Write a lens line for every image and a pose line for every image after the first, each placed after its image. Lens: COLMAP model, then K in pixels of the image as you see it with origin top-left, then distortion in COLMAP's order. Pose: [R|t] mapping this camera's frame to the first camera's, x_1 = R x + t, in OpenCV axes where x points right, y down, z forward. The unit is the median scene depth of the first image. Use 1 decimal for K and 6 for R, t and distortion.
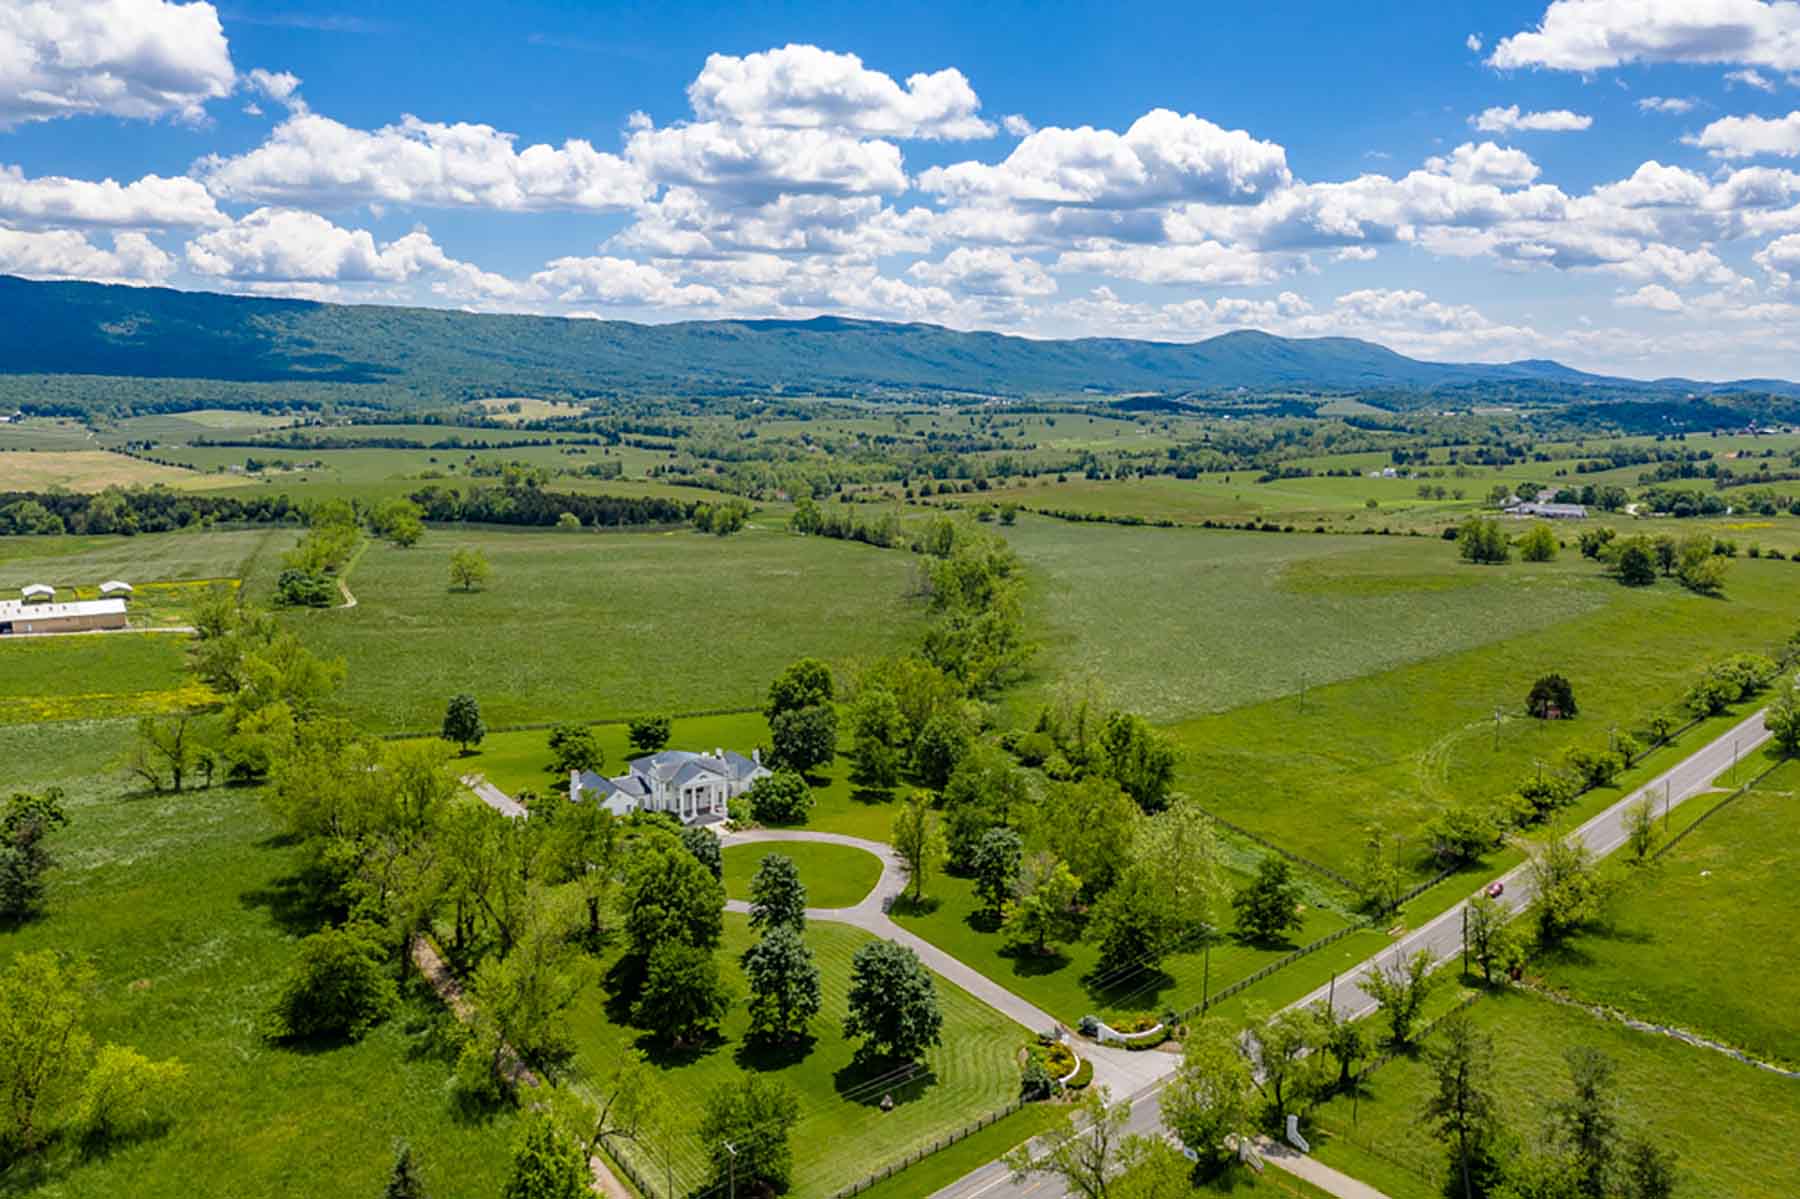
lens RADIAL K [[1423.1, 0, 900.8], [0, 1423.1, 600.5], [0, 0, 1]] dist [0.001842, -0.000047]
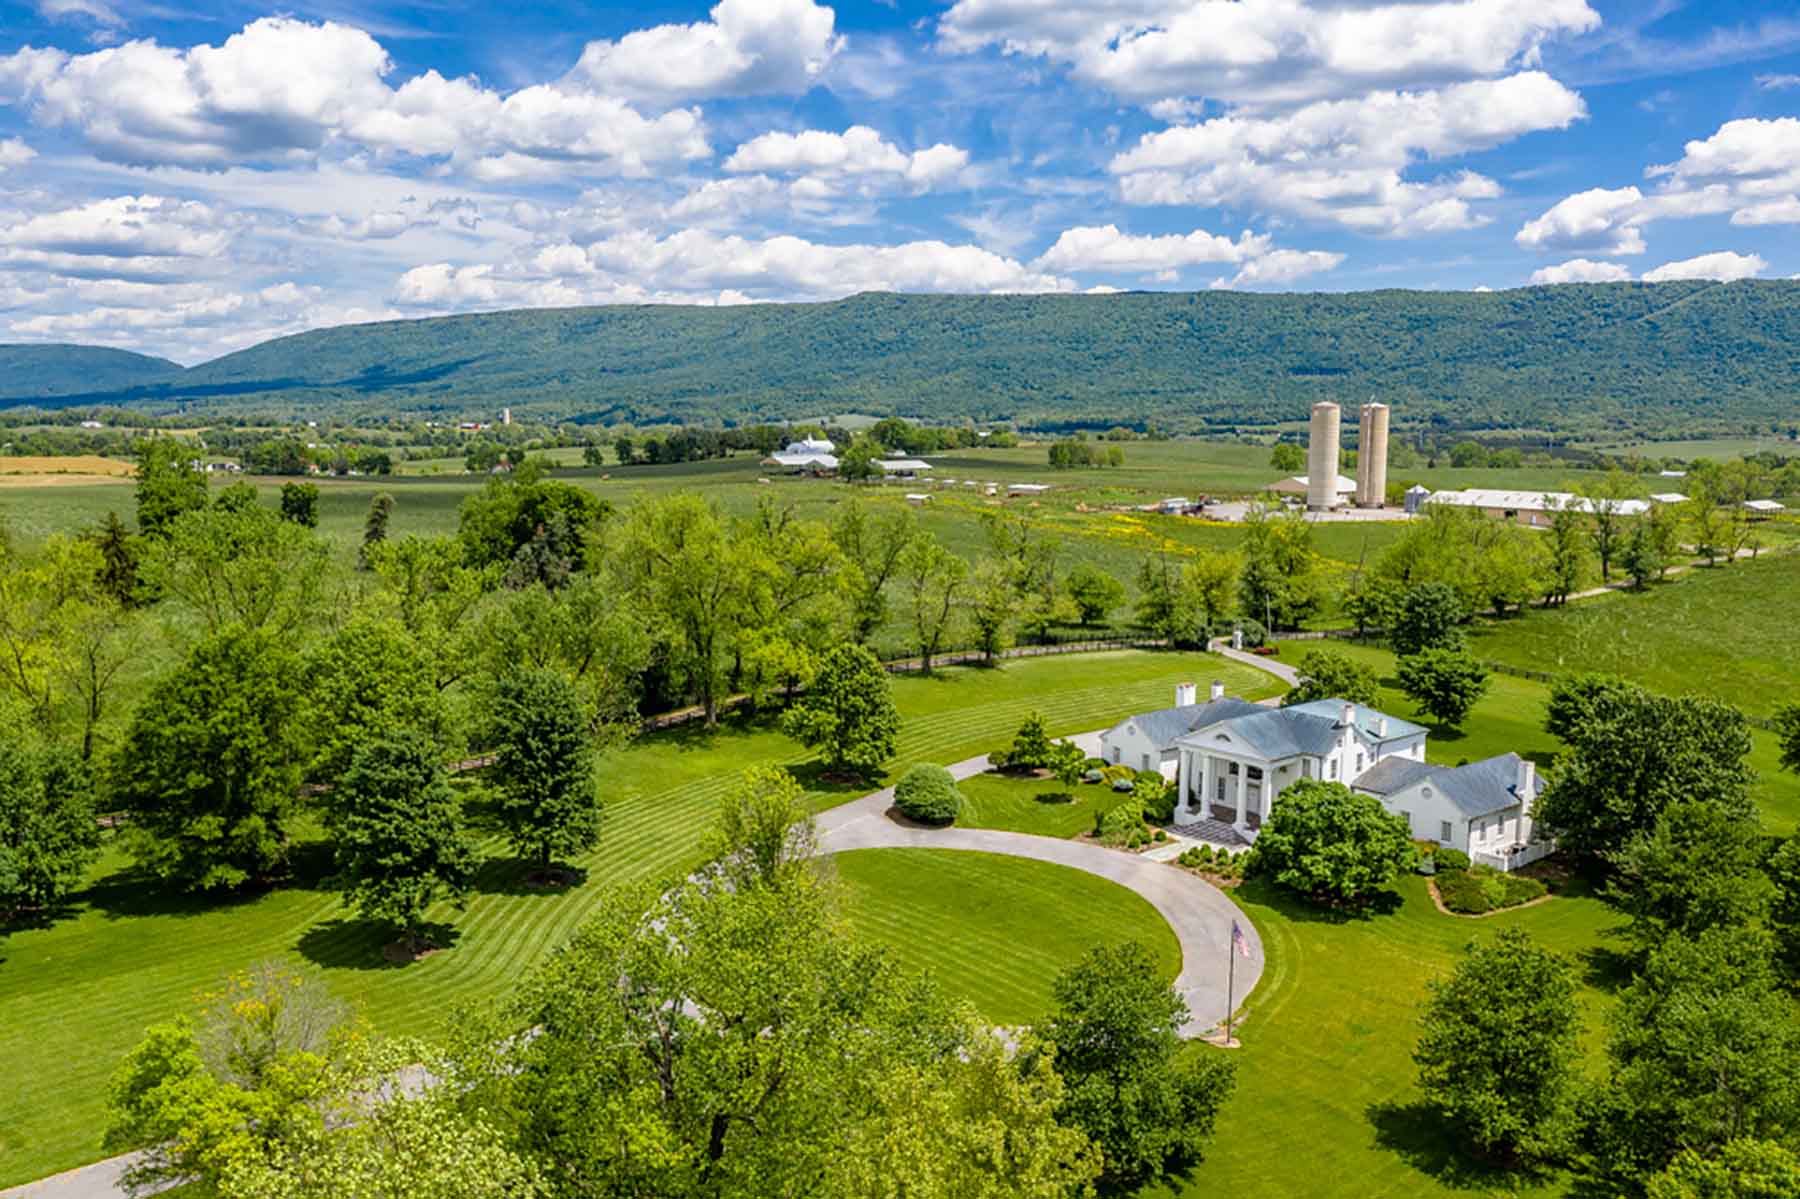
lens RADIAL K [[1423.1, 0, 897.4], [0, 1423.1, 598.3], [0, 0, 1]] dist [0.001842, -0.000047]
pose [[0.124456, 0.122194, -0.984672, 0.285061], [-0.150392, 0.983245, 0.103008, 0.048622], [0.980761, 0.135267, 0.140748, 0.821141]]
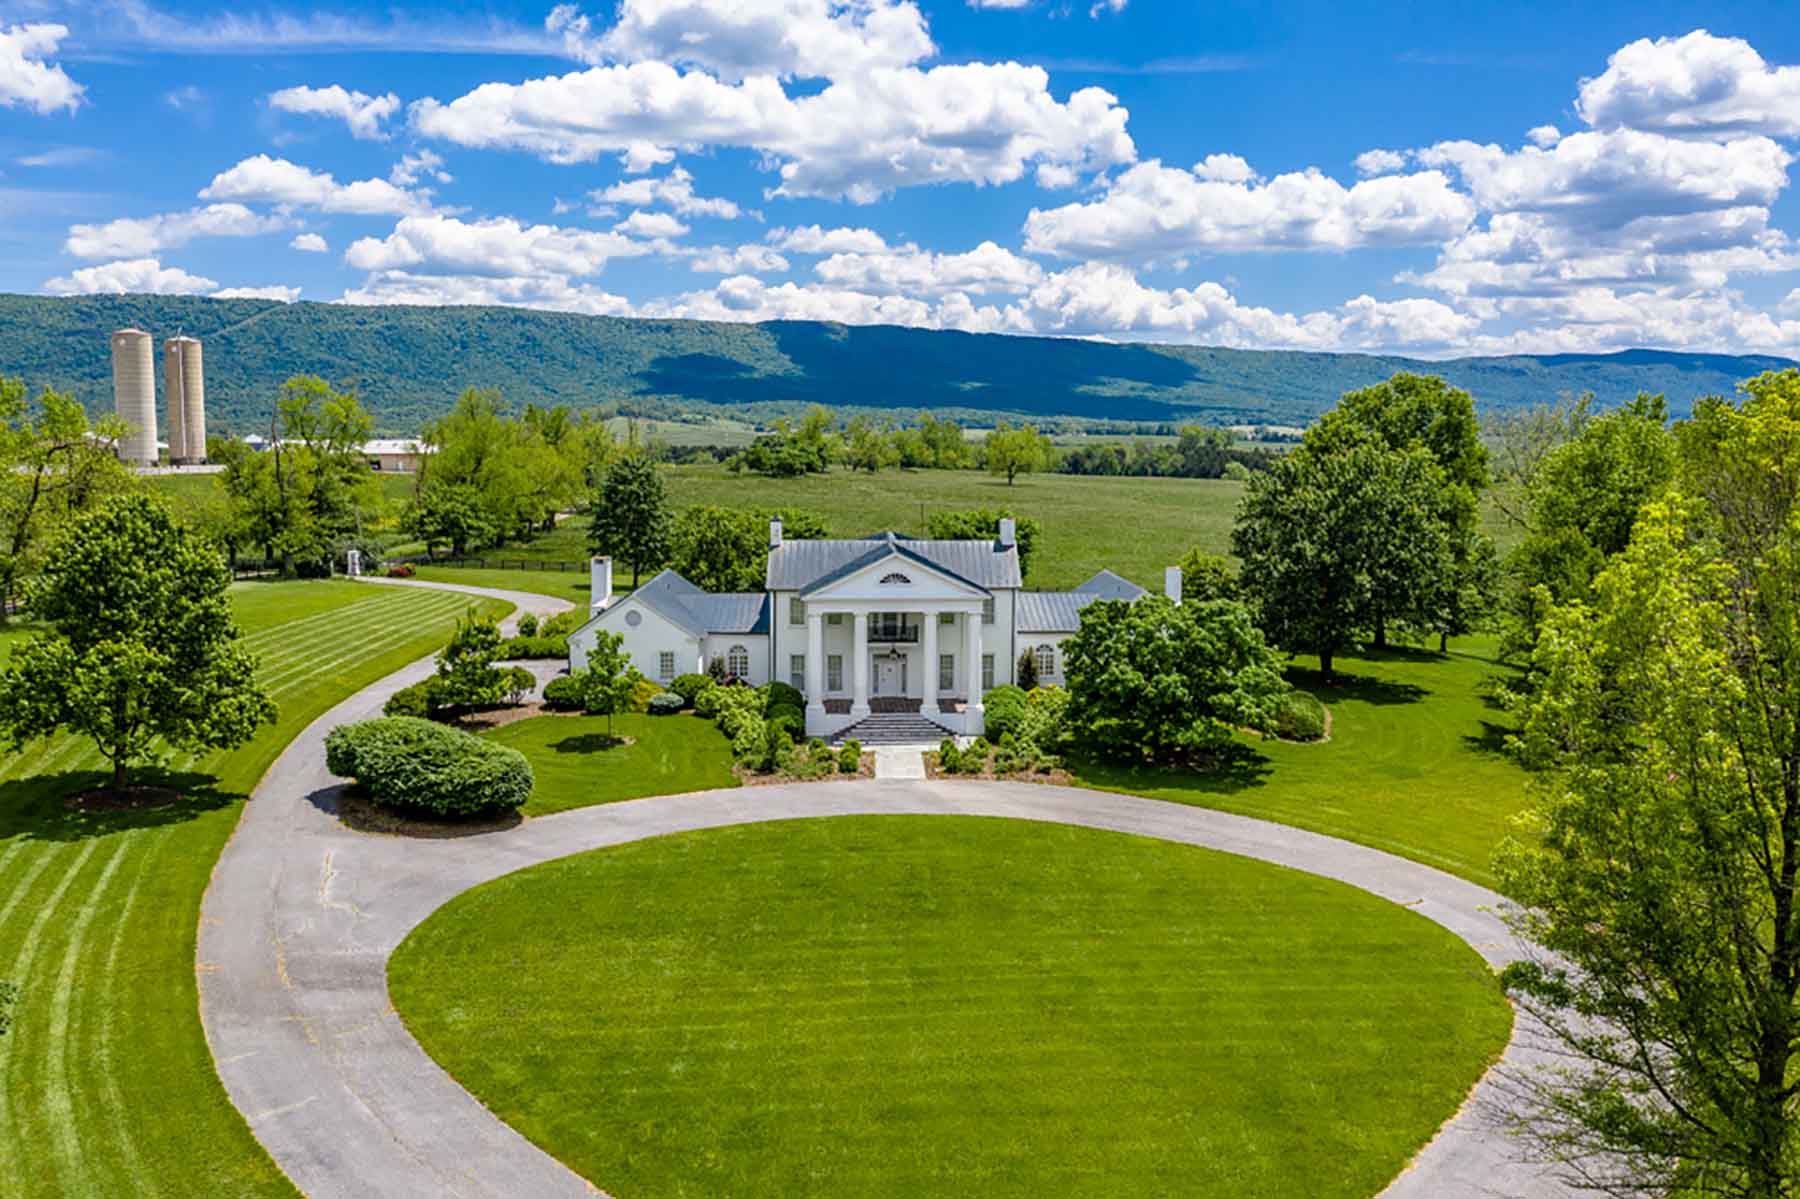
lens RADIAL K [[1423.1, 0, 900.2], [0, 1423.1, 598.7], [0, 0, 1]] dist [0.001842, -0.000047]
pose [[0.865932, 0.051722, -0.497480, 0.005661], [-0.068715, 0.997510, -0.015897, 0.130770], [0.495419, 0.047950, 0.867330, 0.743977]]
